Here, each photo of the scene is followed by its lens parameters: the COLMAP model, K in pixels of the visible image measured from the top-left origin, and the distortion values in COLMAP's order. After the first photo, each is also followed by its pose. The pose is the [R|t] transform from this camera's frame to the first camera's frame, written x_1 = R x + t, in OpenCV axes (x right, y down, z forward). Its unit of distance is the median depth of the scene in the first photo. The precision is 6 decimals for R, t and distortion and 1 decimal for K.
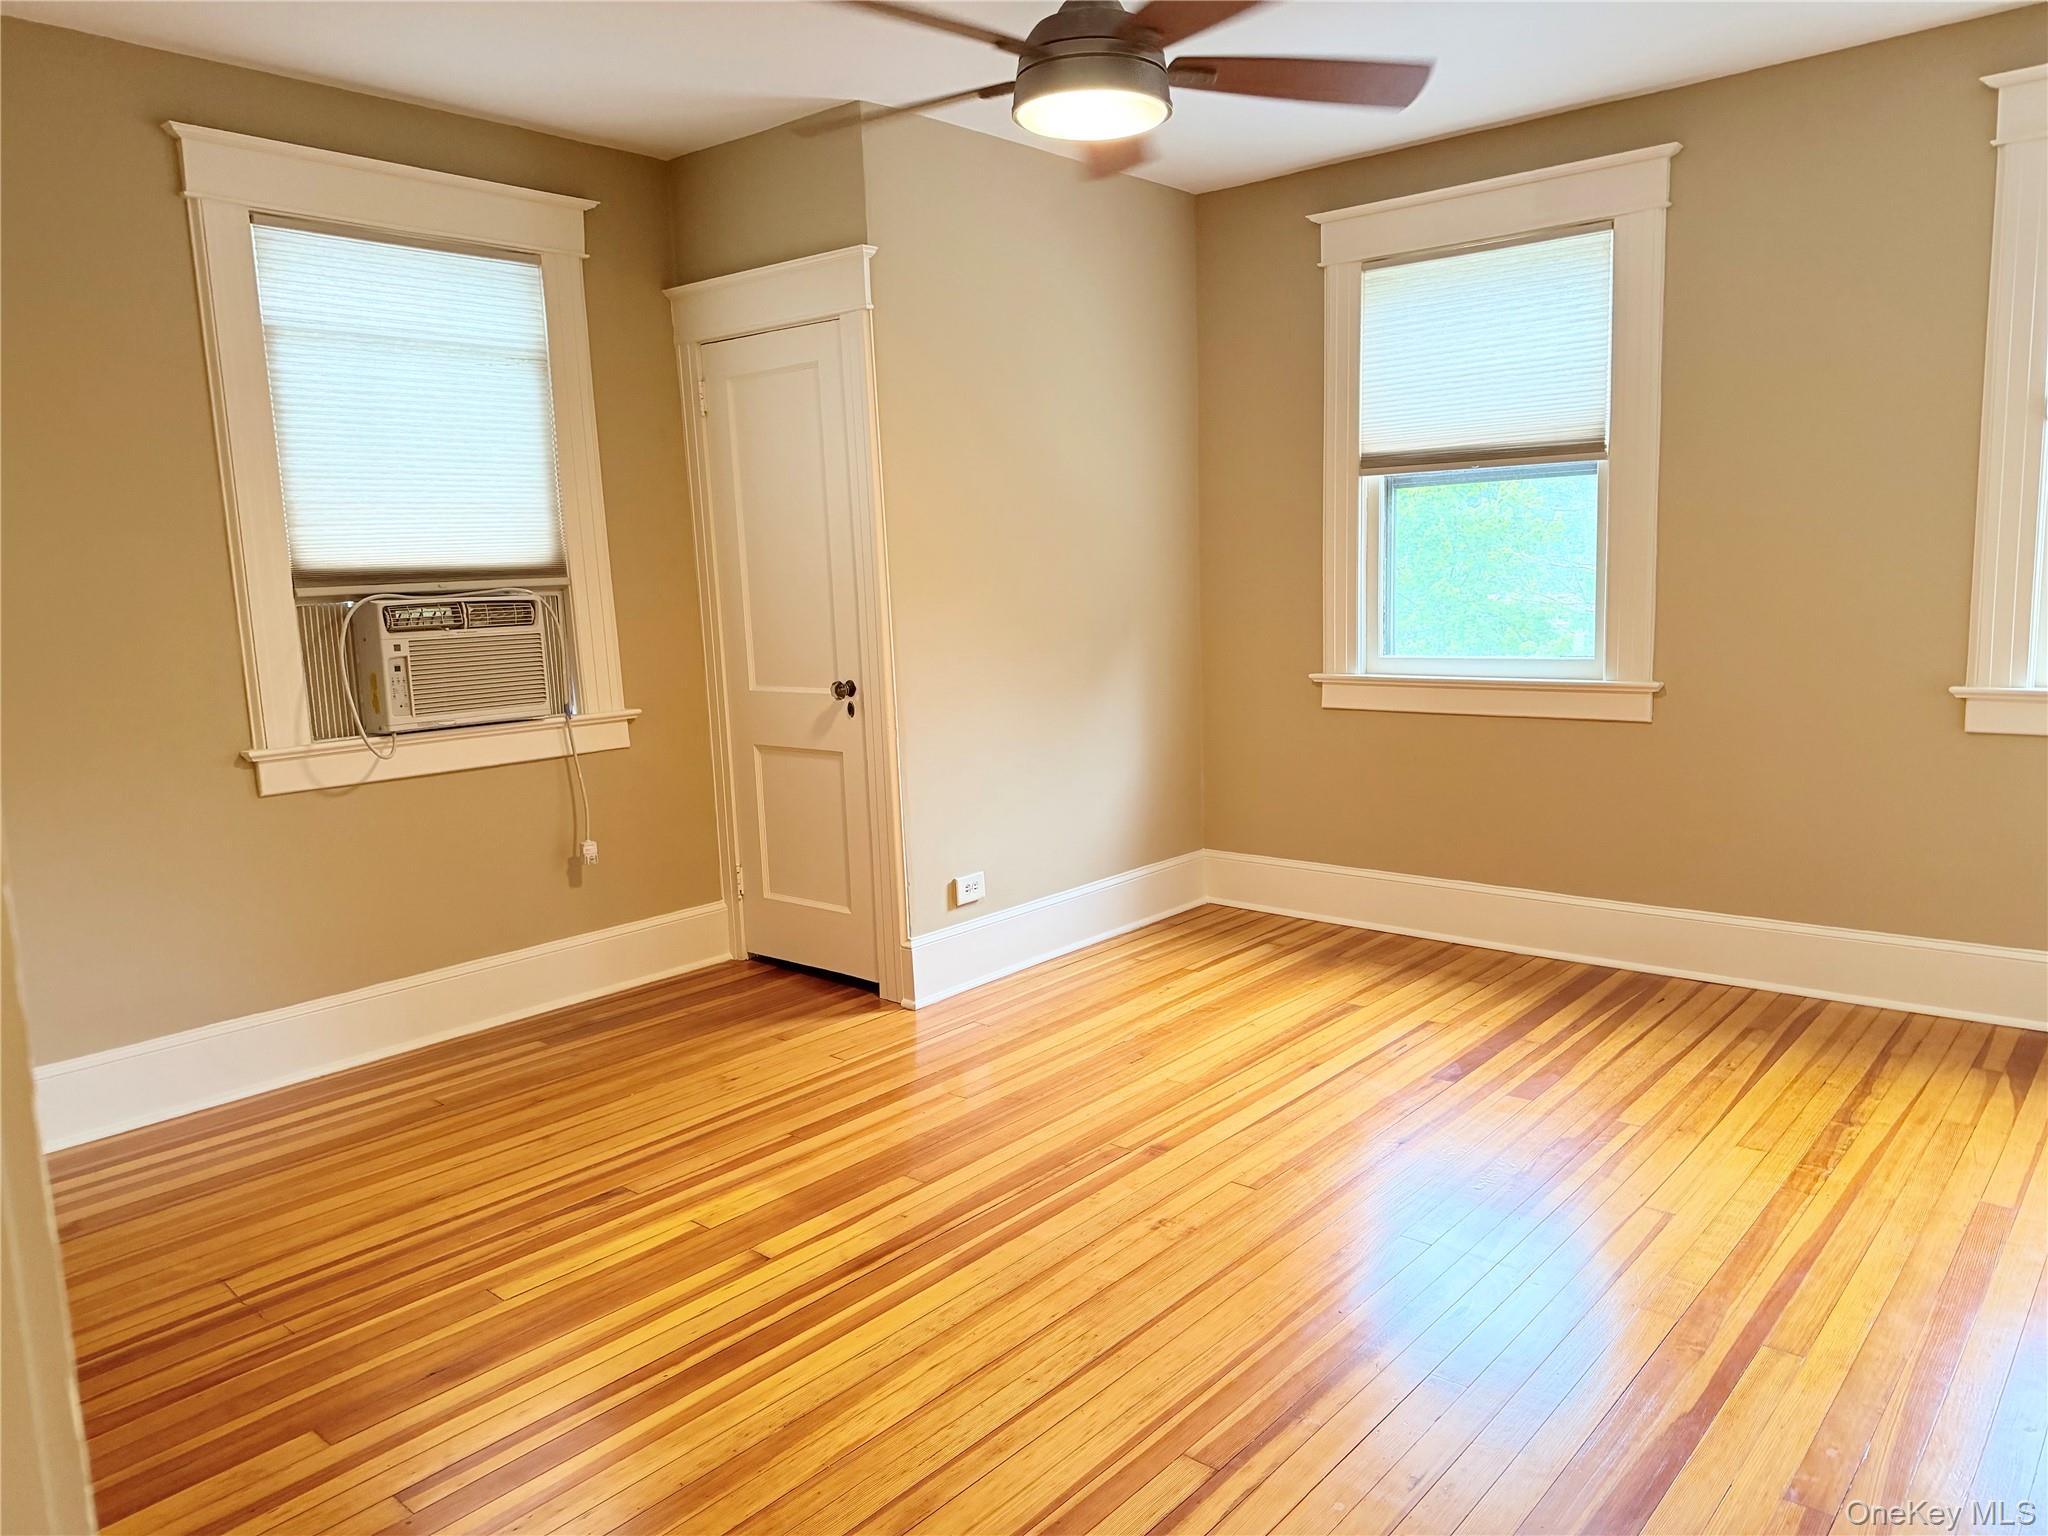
lens RADIAL K [[1436.9, 0, 1024.0], [0, 1436.9, 768.0], [0, 0, 1]] dist [0.051200, -0.001666]
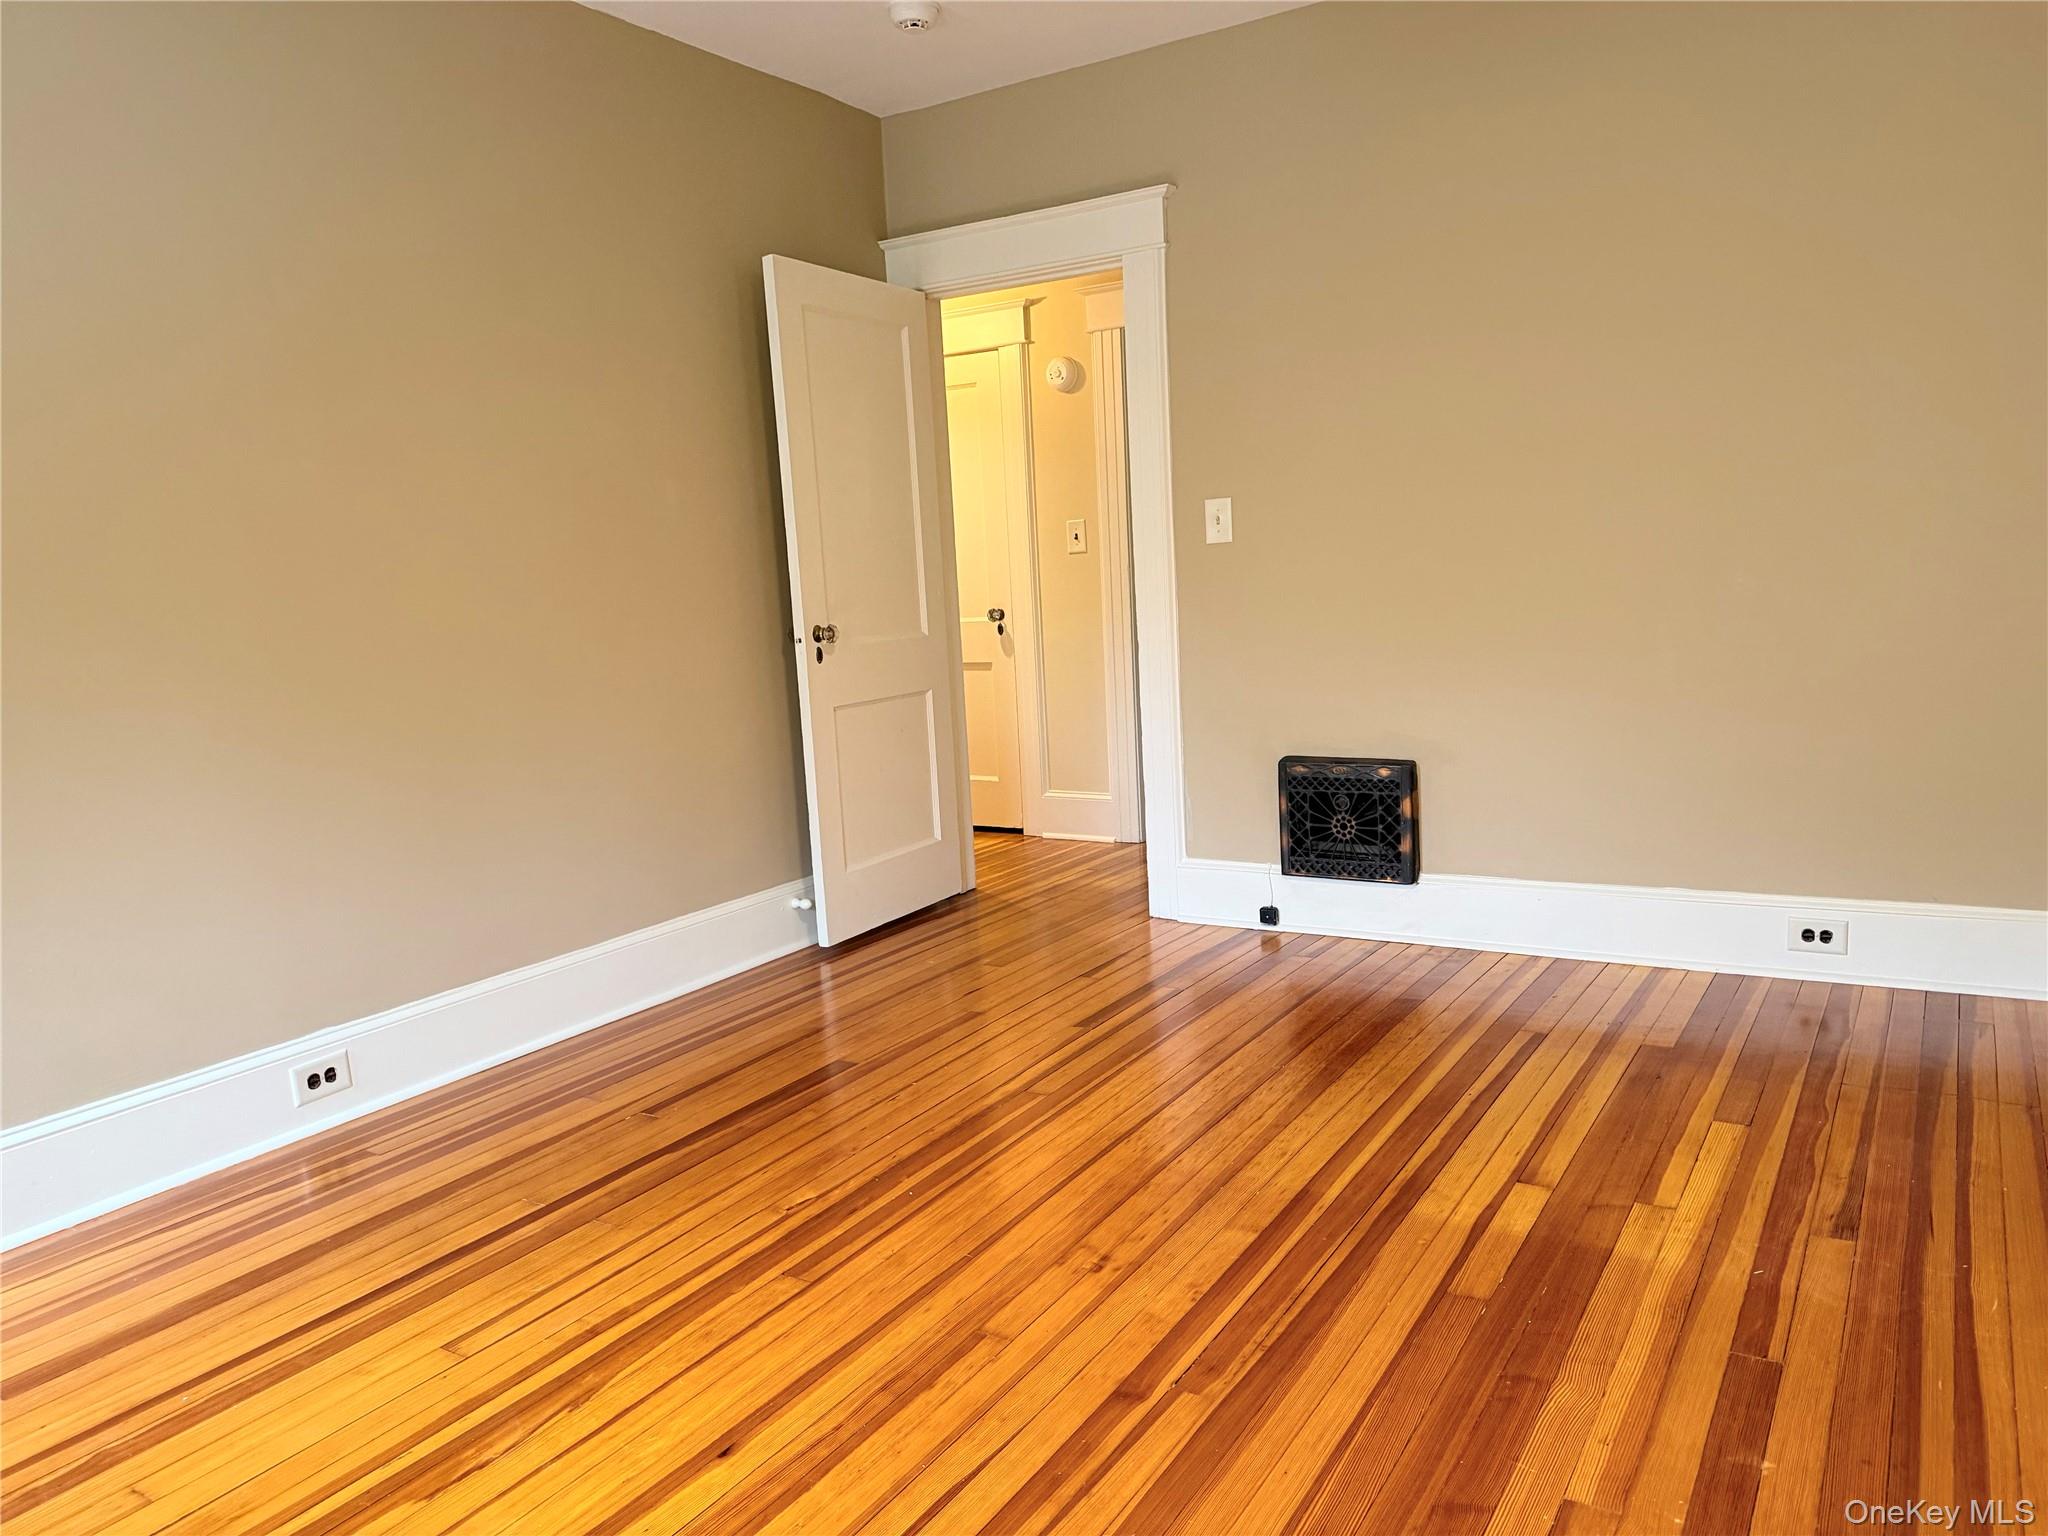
lens RADIAL K [[1436.9, 0, 1024.0], [0, 1436.9, 768.0], [0, 0, 1]] dist [0.051200, -0.001666]
pose [[-0.986741, 0.100127, -0.127740, 0.214287], [0.063061, 0.961714, 0.266700, -0.168117], [0.149553, 0.255108, -0.955277, 1.720423]]
